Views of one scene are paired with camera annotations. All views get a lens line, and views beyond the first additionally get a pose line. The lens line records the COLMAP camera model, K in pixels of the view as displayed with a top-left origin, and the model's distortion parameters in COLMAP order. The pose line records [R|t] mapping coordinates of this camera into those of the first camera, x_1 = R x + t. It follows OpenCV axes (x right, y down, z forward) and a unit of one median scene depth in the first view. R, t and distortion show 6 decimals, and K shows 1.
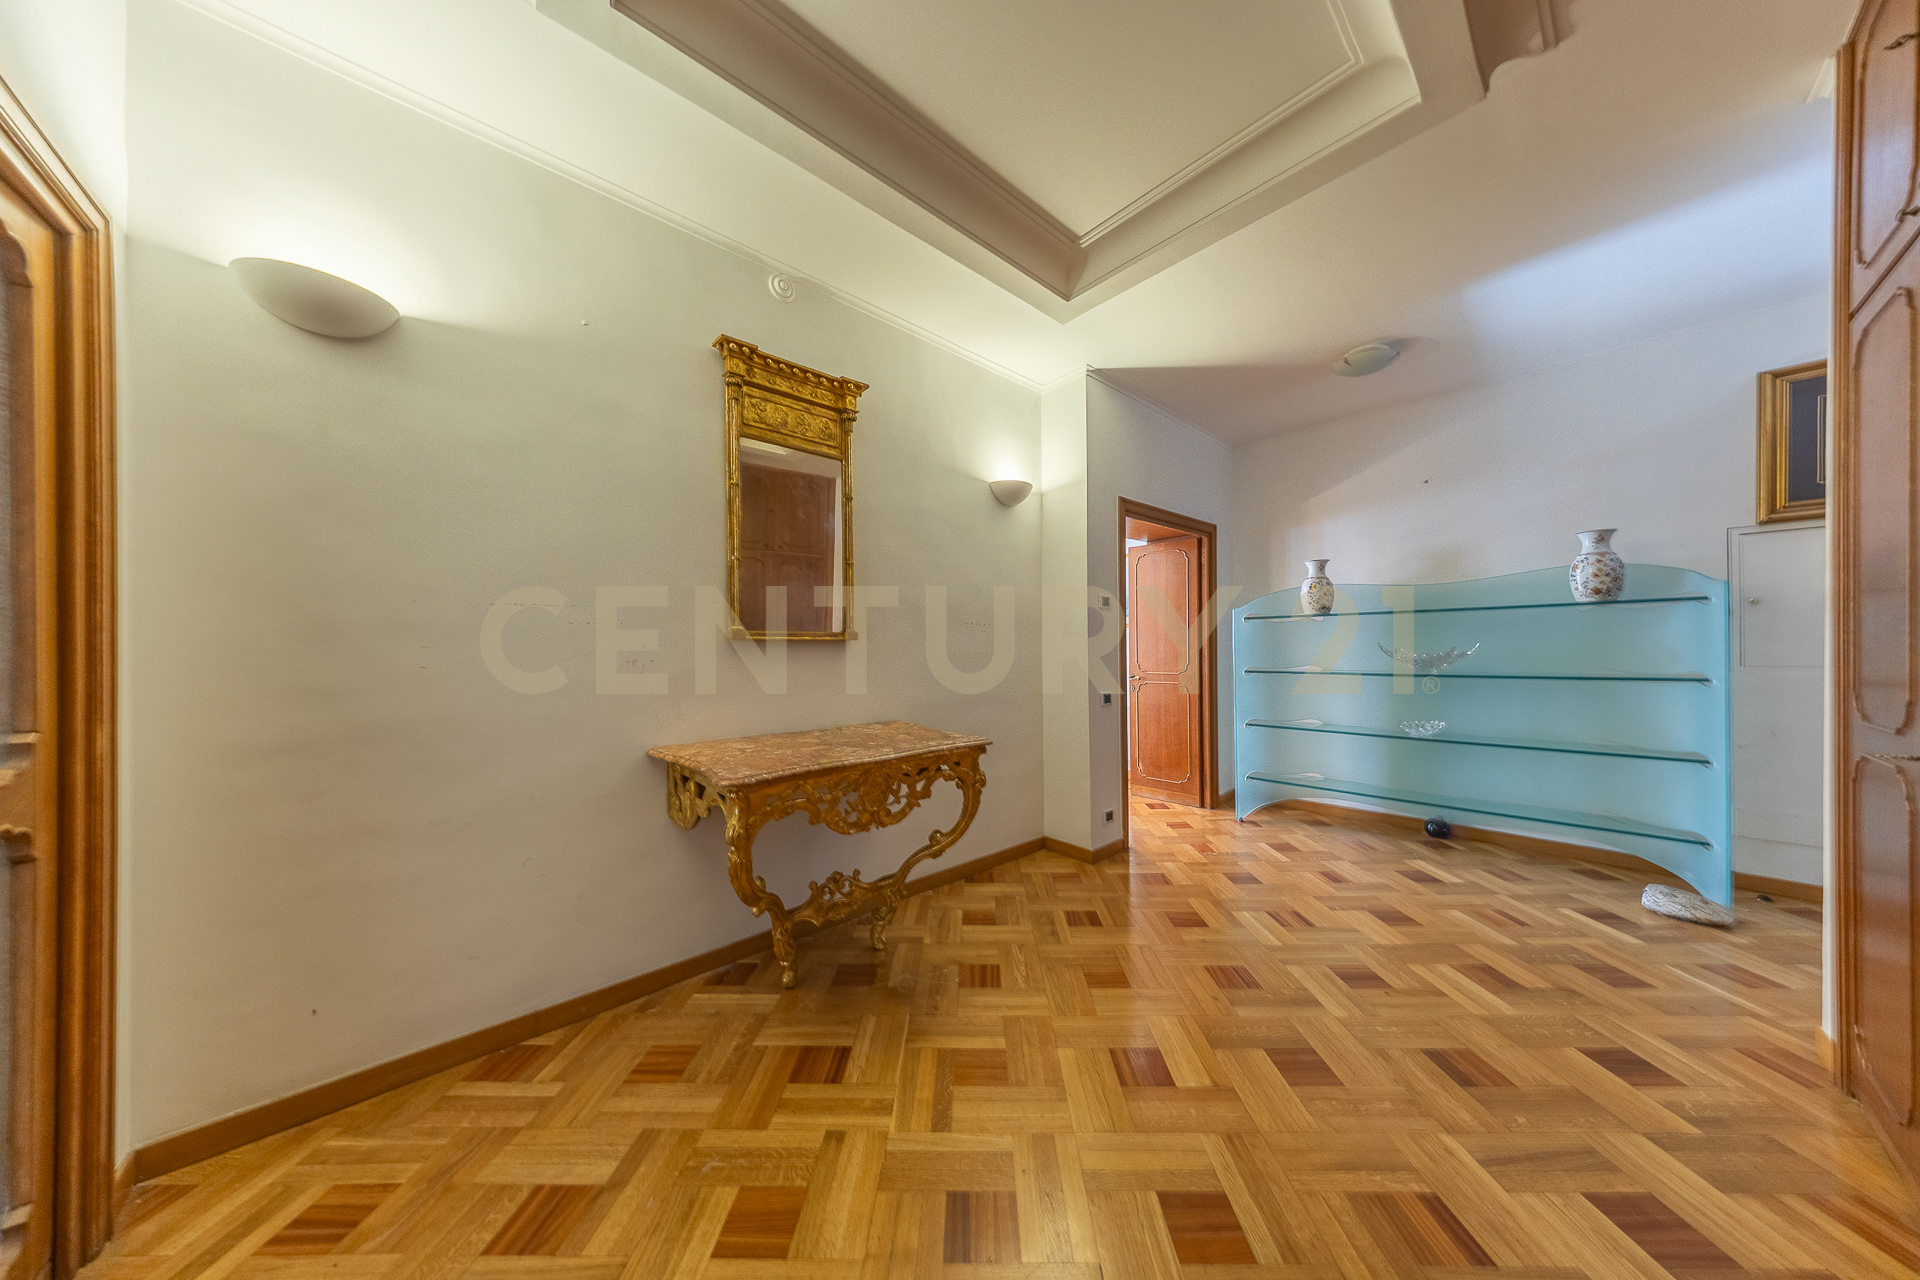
lens RADIAL K [[584.4, 0, 969.9], [0, 584.4, 649.5], [0, 0, 1]] dist [0.042670, -0.018536]
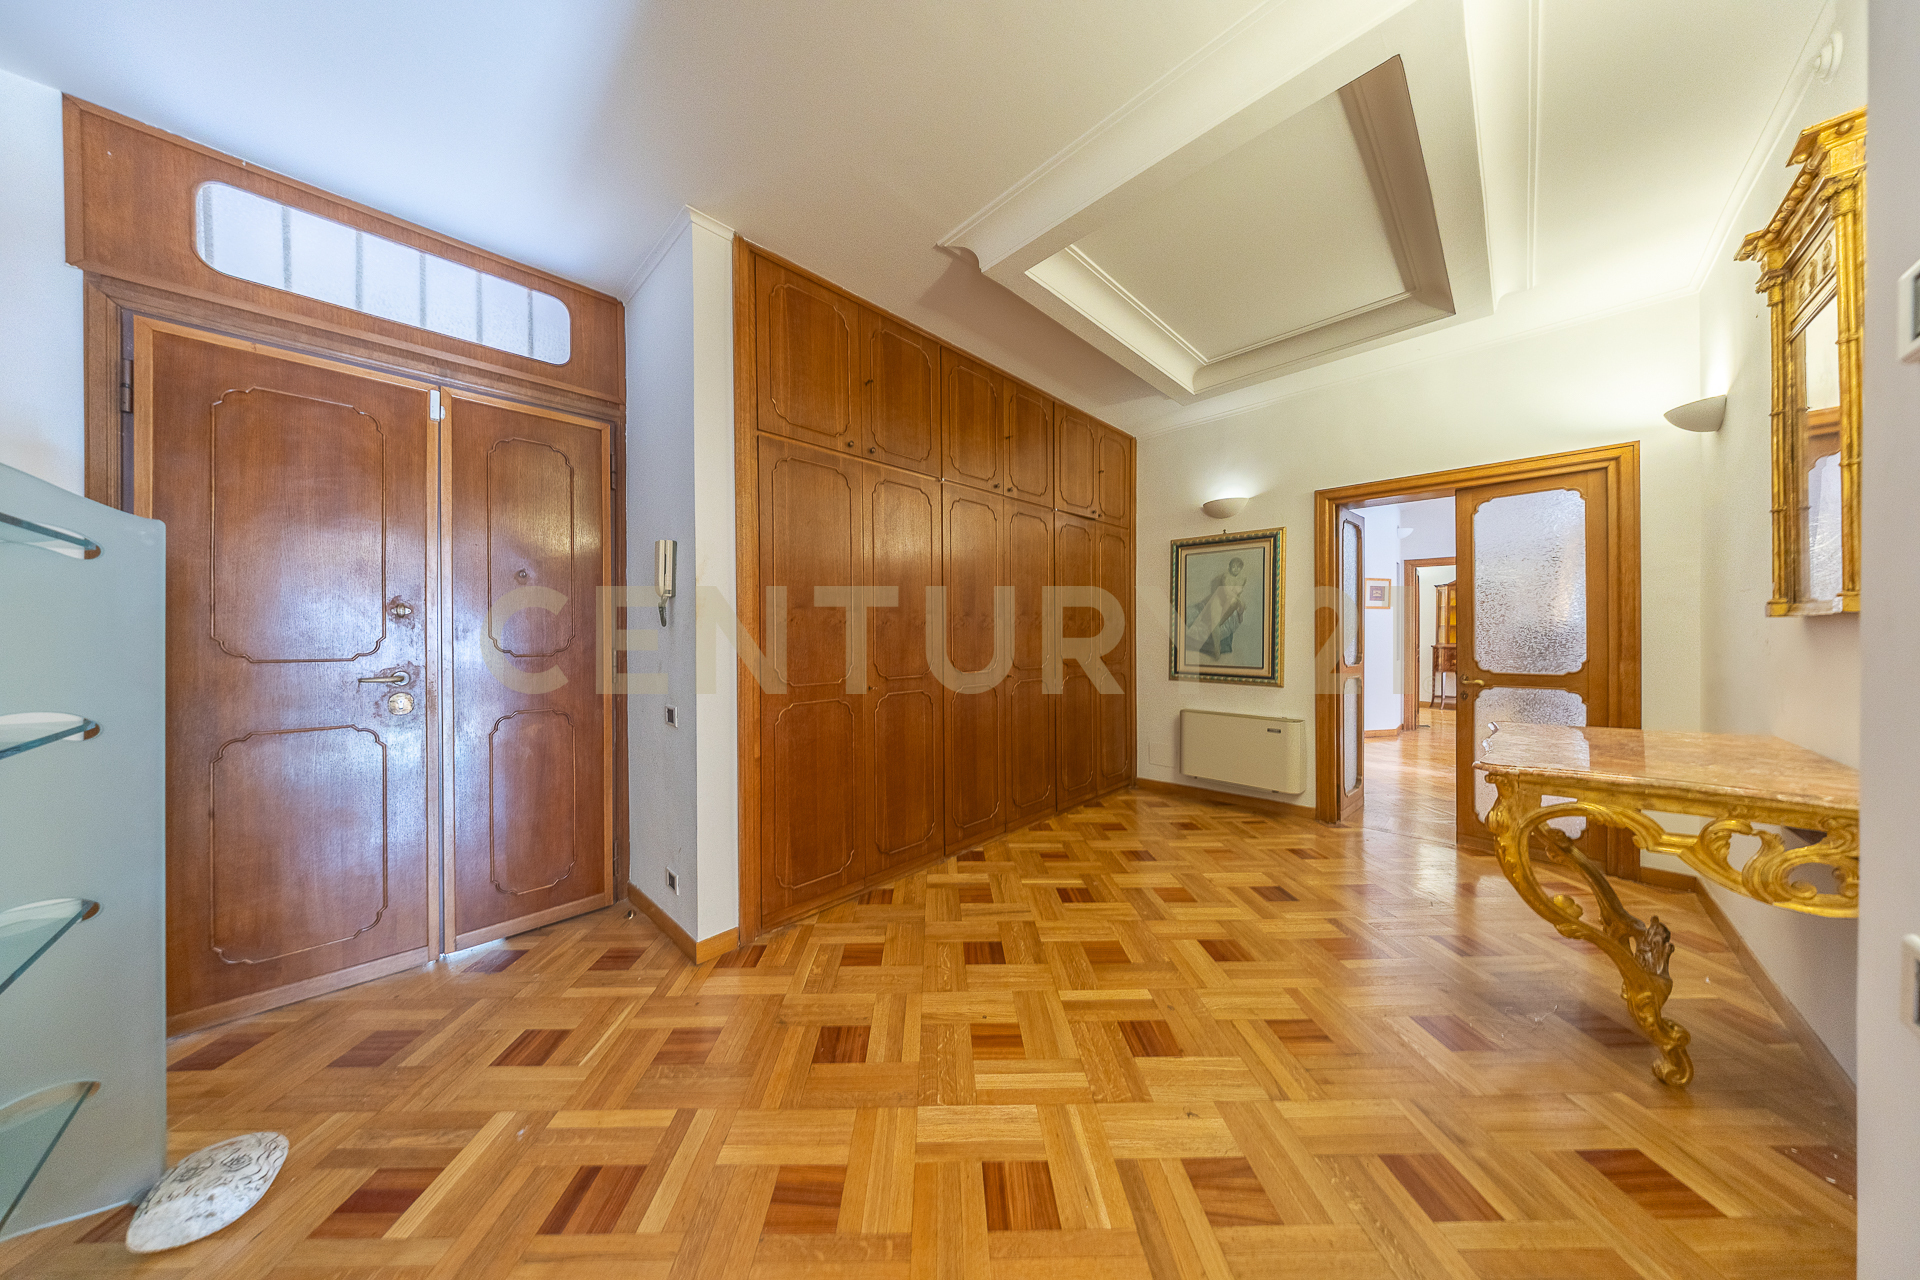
lens RADIAL K [[561.8, 0, 951.2], [0, 561.8, 633.9], [0, 0, 1]] dist [0.015682, -0.000022]
pose [[-0.999419, 0.016379, -0.029898, 0.613631], [0.016585, 0.999840, -0.006655, -0.004197], [0.029784, -0.007147, -0.999531, 1.497045]]
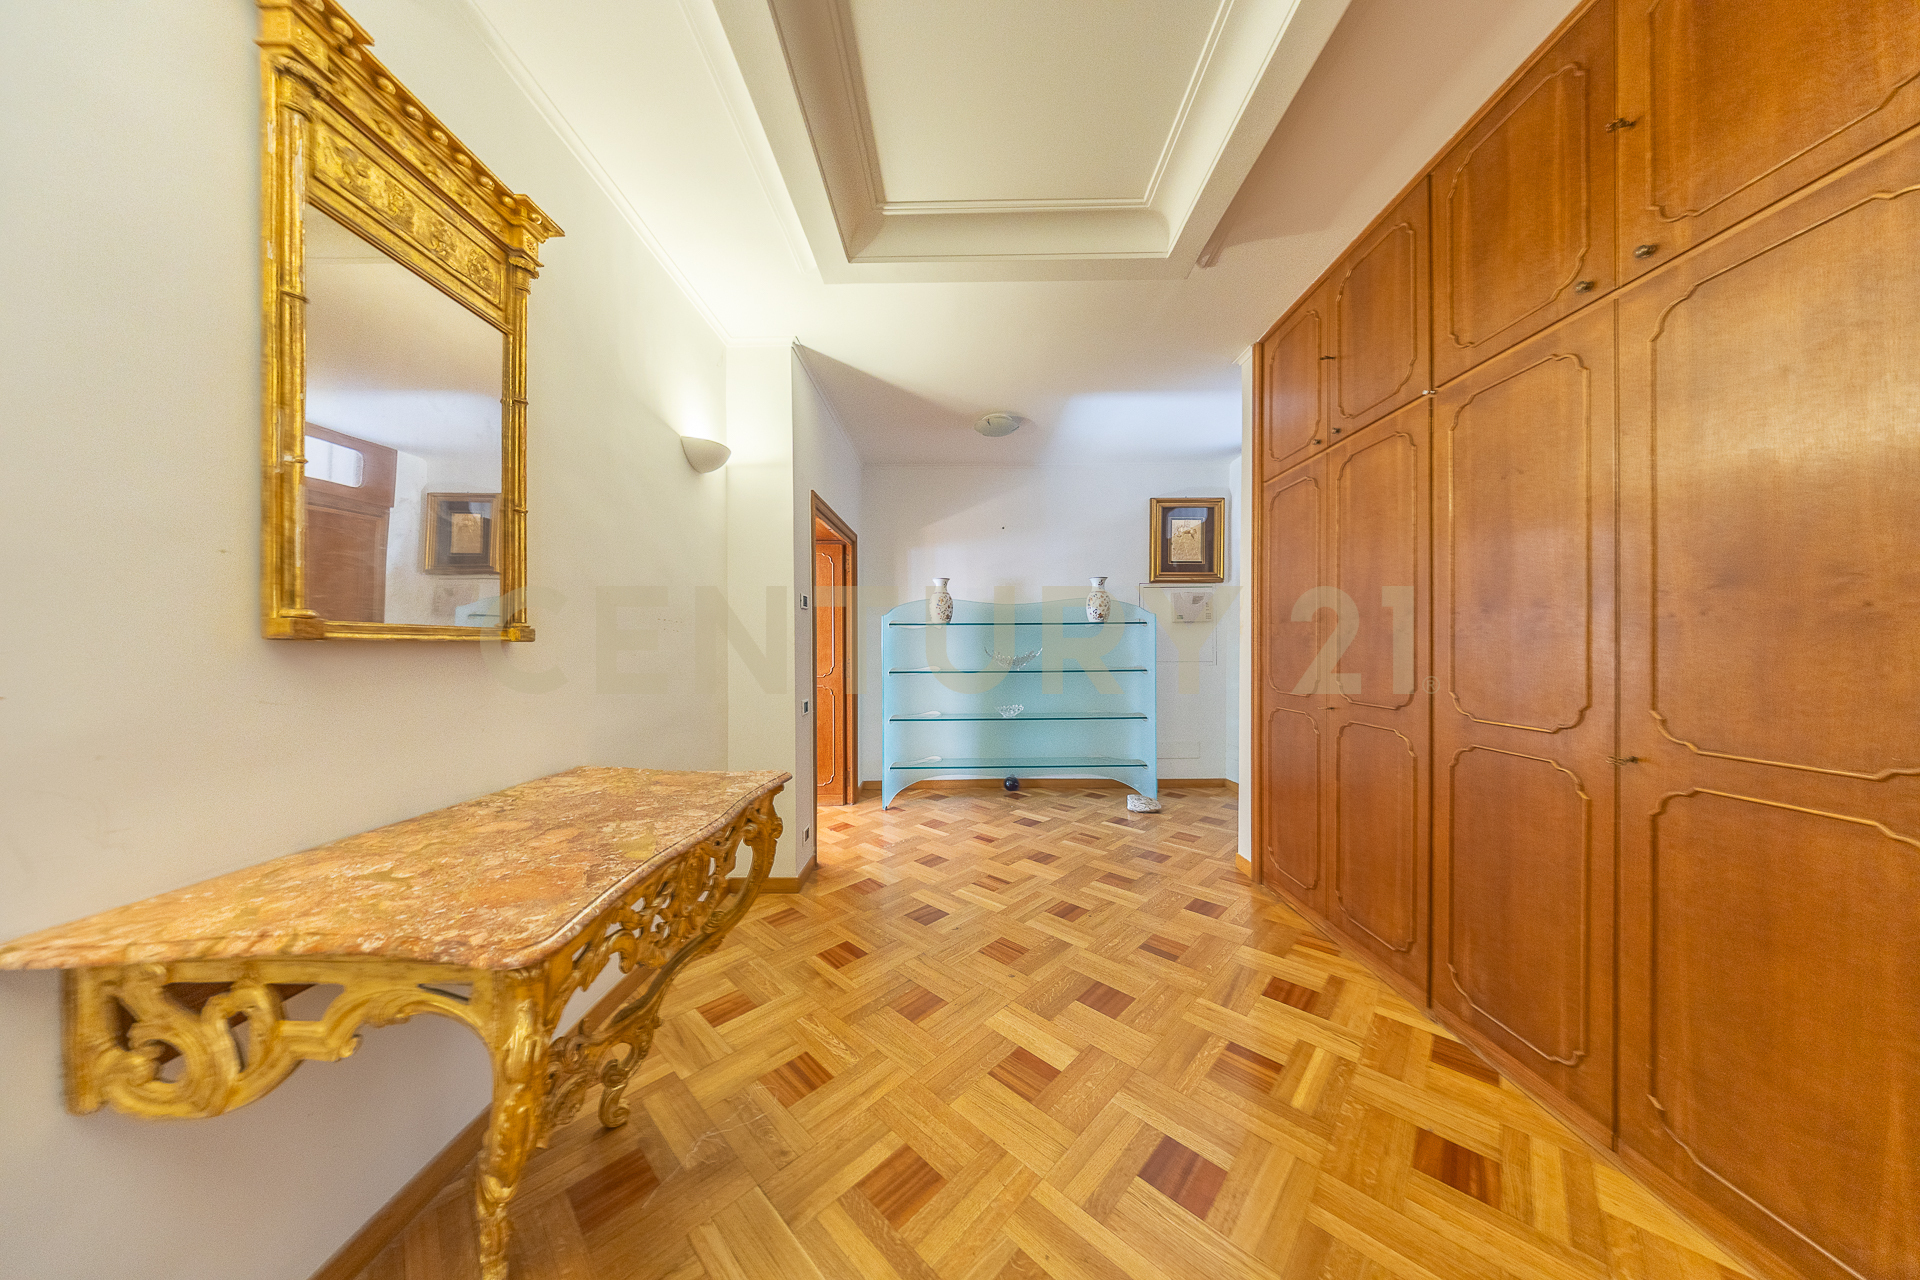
lens RADIAL K [[565.0, 0, 967.0], [0, 565.0, 649.3], [0, 0, 1]] dist [-0.000961, -0.000091]
pose [[0.675671, 0.000647, 0.737203, -0.320061], [-0.001512, 0.999999, 0.000507, -0.009640], [-0.737202, -0.001457, 0.675671, 0.283280]]
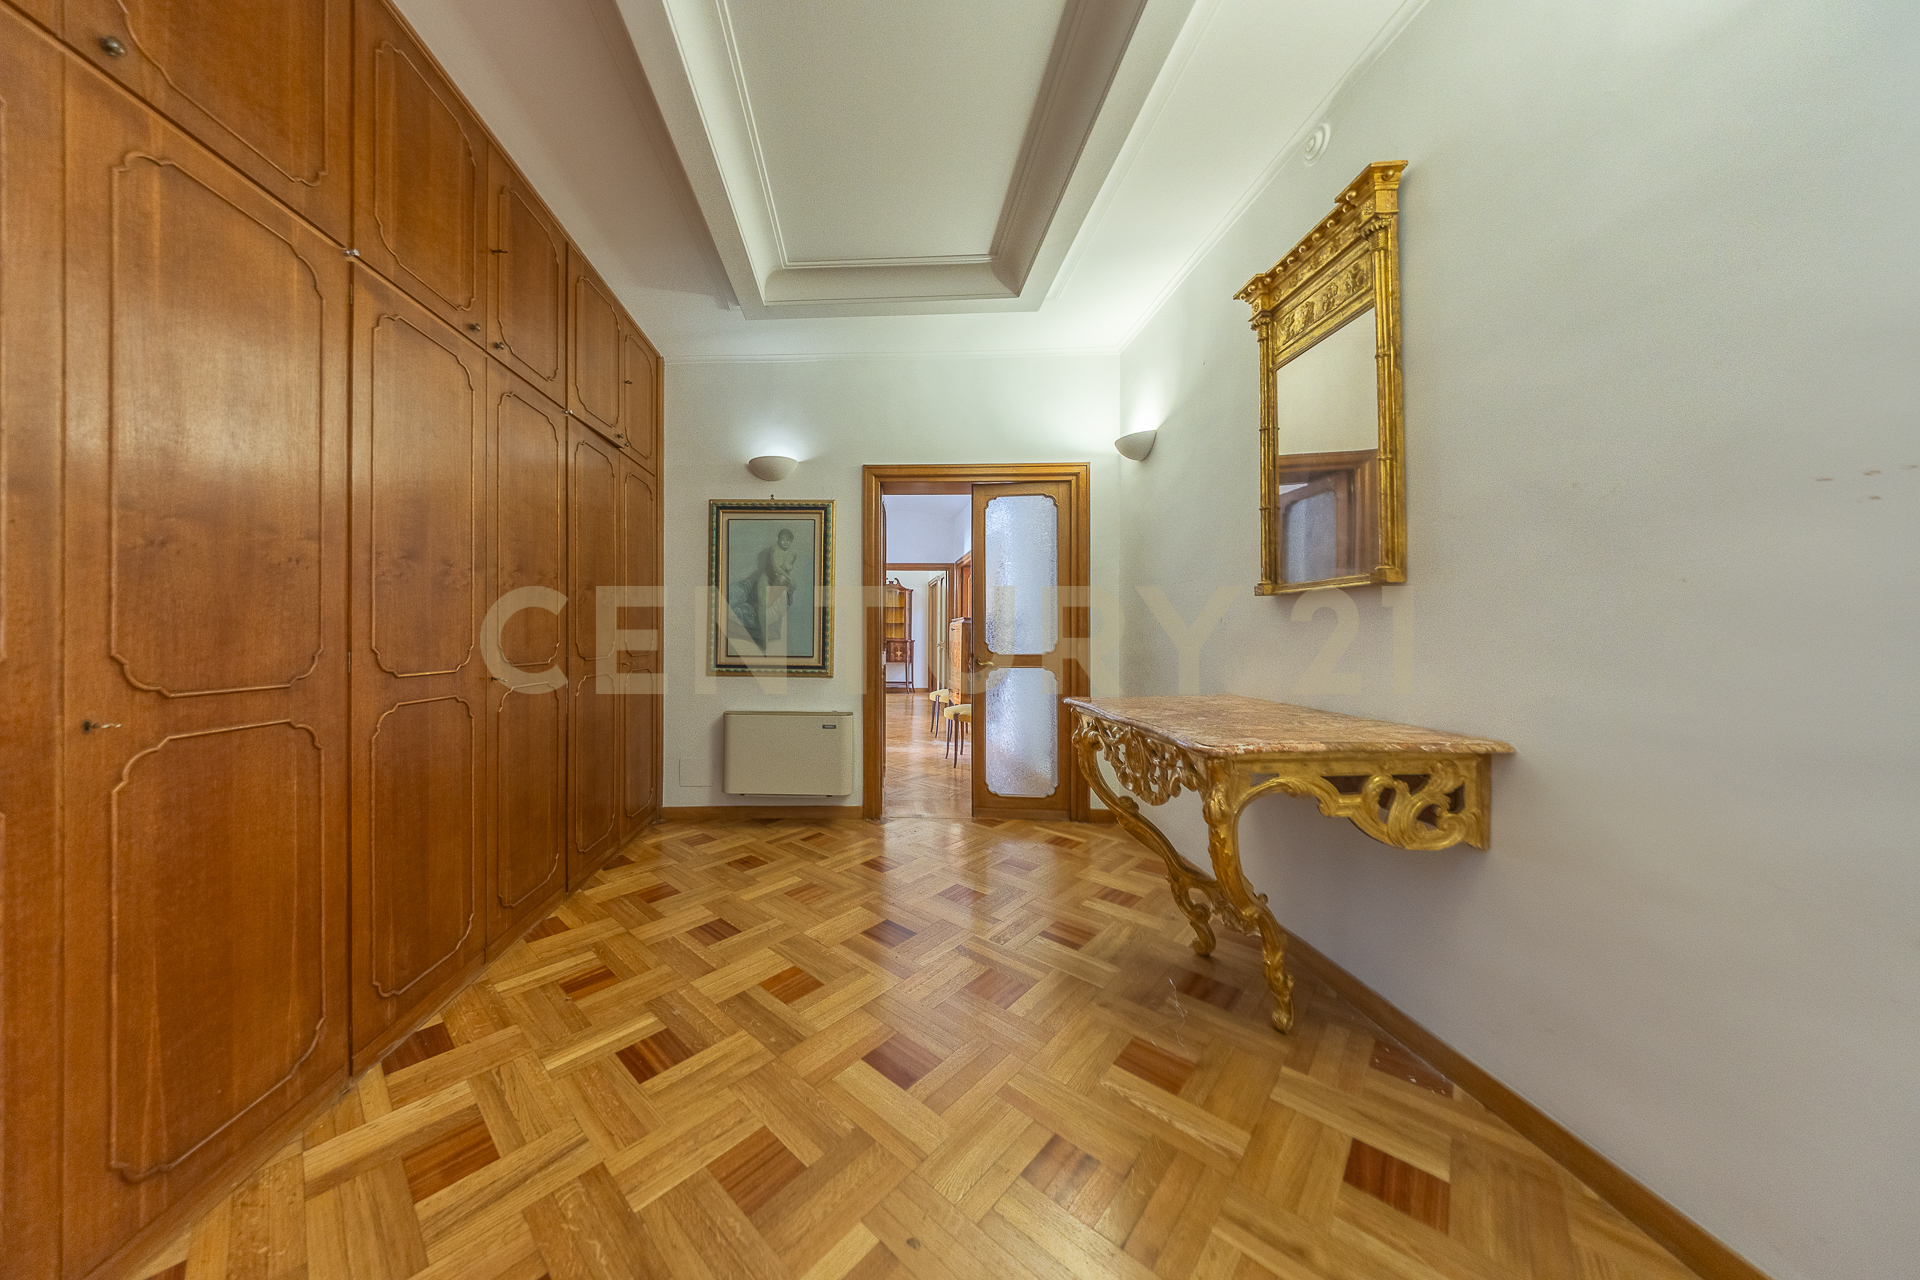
lens RADIAL K [[593.1, 0, 841.1], [0, 593.1, 632.4], [0, 0, 1]] dist [0.018552, -0.010488]
pose [[-0.722074, 0.008811, -0.691760, 0.651128], [0.009405, 0.999952, 0.002920, 0.029632], [0.691752, -0.004397, -0.722122, 1.059173]]
